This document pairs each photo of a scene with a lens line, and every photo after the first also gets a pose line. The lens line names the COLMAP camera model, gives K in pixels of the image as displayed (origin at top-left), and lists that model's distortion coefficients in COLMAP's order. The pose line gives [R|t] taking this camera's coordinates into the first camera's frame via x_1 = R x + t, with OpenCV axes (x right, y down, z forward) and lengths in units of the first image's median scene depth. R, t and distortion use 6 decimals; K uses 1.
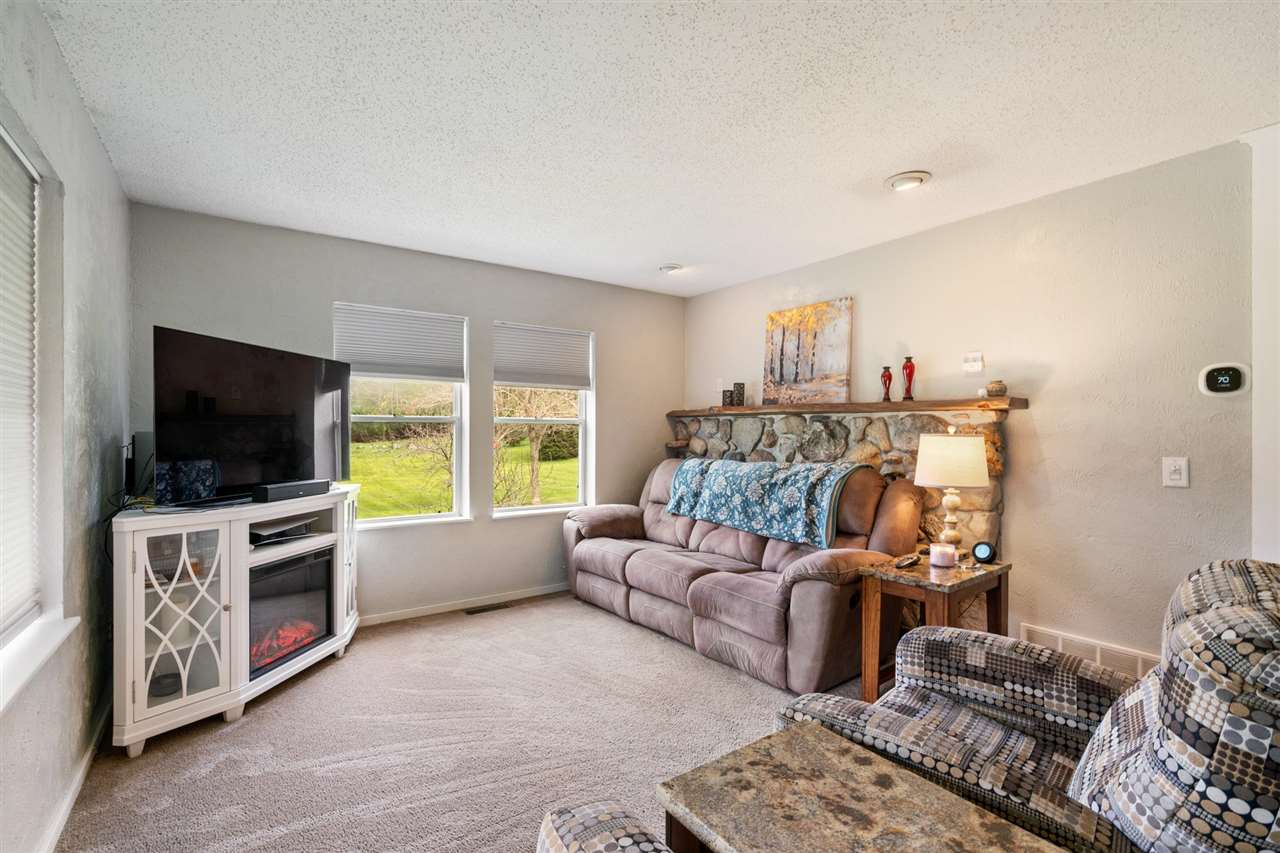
lens RADIAL K [[580.0, 0, 637.5], [0, 580.0, 430.6], [0, 0, 1]] dist [-0.010201, 0.002095]
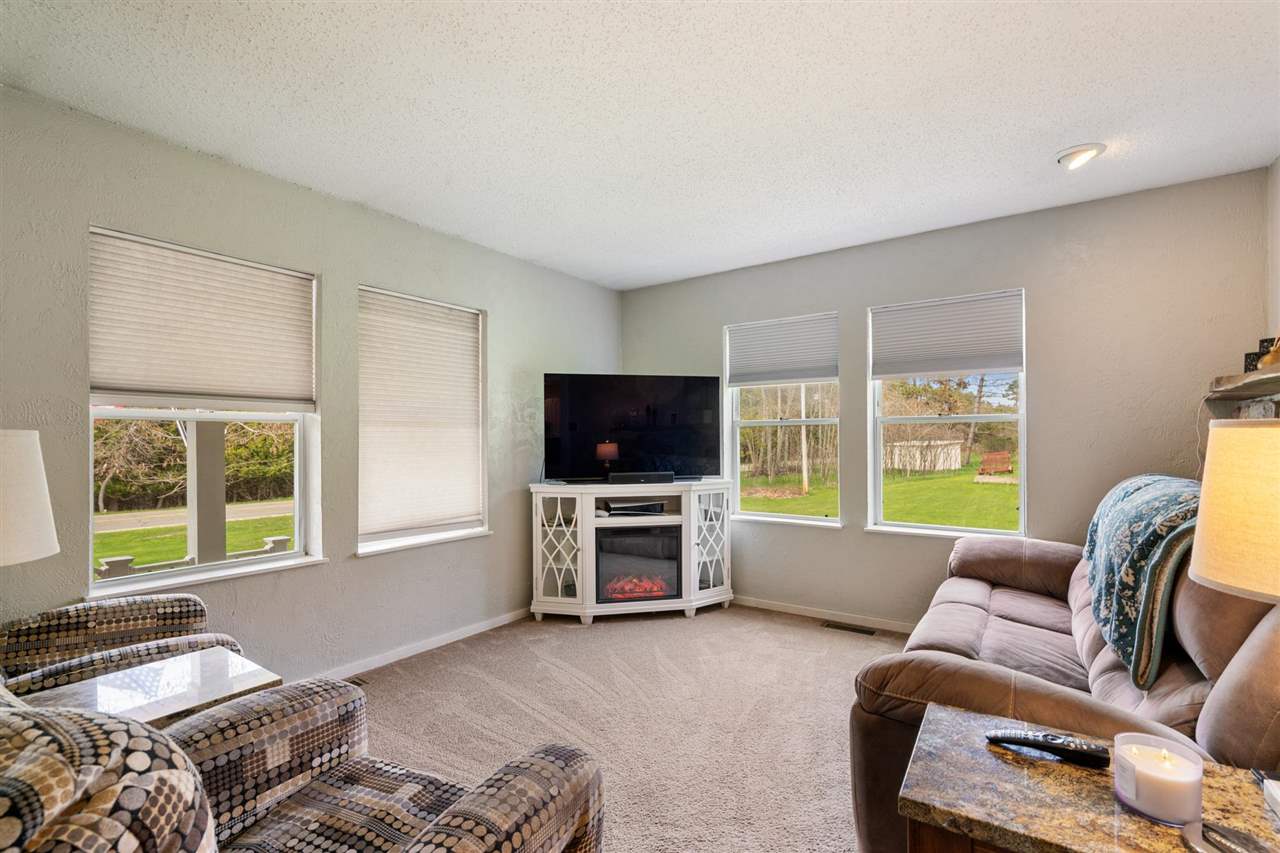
lens RADIAL K [[580.0, 0, 636.5], [0, 580.0, 437.4], [0, 0, 1]] dist [-0.010201, 0.002095]
pose [[0.306819, -0.009466, -0.951721, 0.812991], [0.014461, 0.999881, -0.005283, 0.017807], [0.951658, -0.012142, 0.306920, 0.671687]]
